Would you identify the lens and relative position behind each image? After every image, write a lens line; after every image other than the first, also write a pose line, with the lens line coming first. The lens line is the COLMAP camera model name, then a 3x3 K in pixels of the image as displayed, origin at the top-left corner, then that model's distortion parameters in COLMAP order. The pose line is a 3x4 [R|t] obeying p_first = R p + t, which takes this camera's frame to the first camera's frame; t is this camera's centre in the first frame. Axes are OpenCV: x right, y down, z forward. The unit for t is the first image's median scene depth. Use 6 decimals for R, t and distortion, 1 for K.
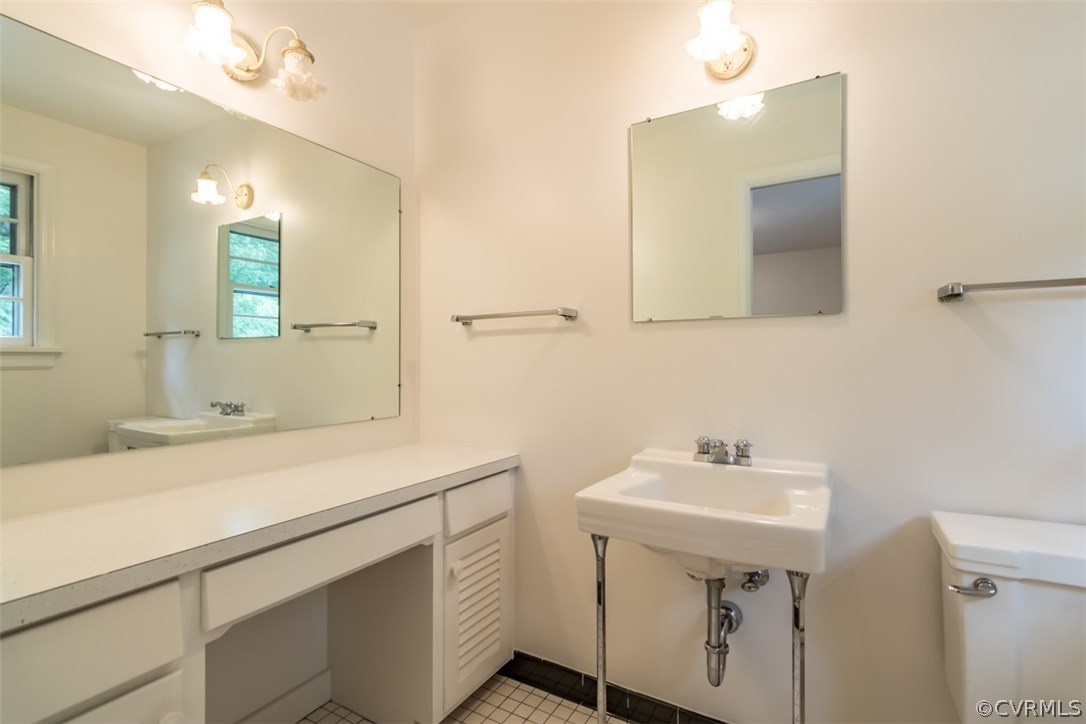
lens RADIAL K [[515.0, 0, 543.0], [0, 515.0, 362.0], [0, 0, 1]] dist [-0.000021, -0.000400]
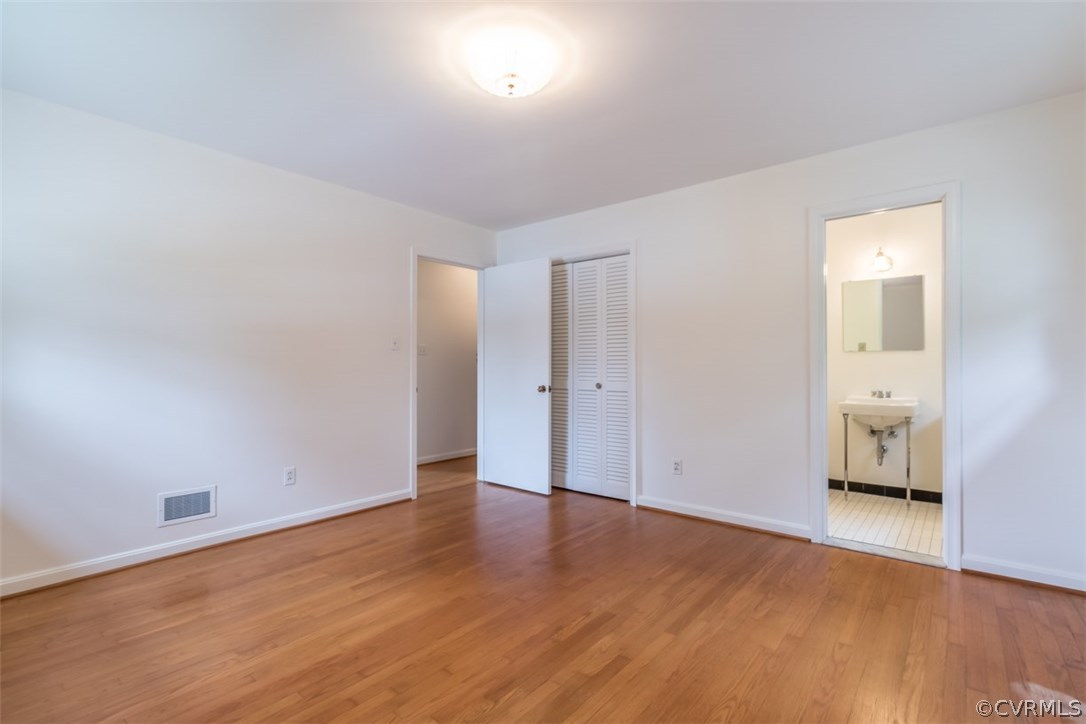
lens RADIAL K [[515.0, 0, 543.0], [0, 515.0, 362.0], [0, 0, 1]] dist [-0.000021, -0.000400]
pose [[0.983668, -0.001991, -0.179983, -1.098660], [0.001194, 0.999989, -0.004537, -0.007329], [0.179990, 0.004248, 0.983659, -2.418799]]
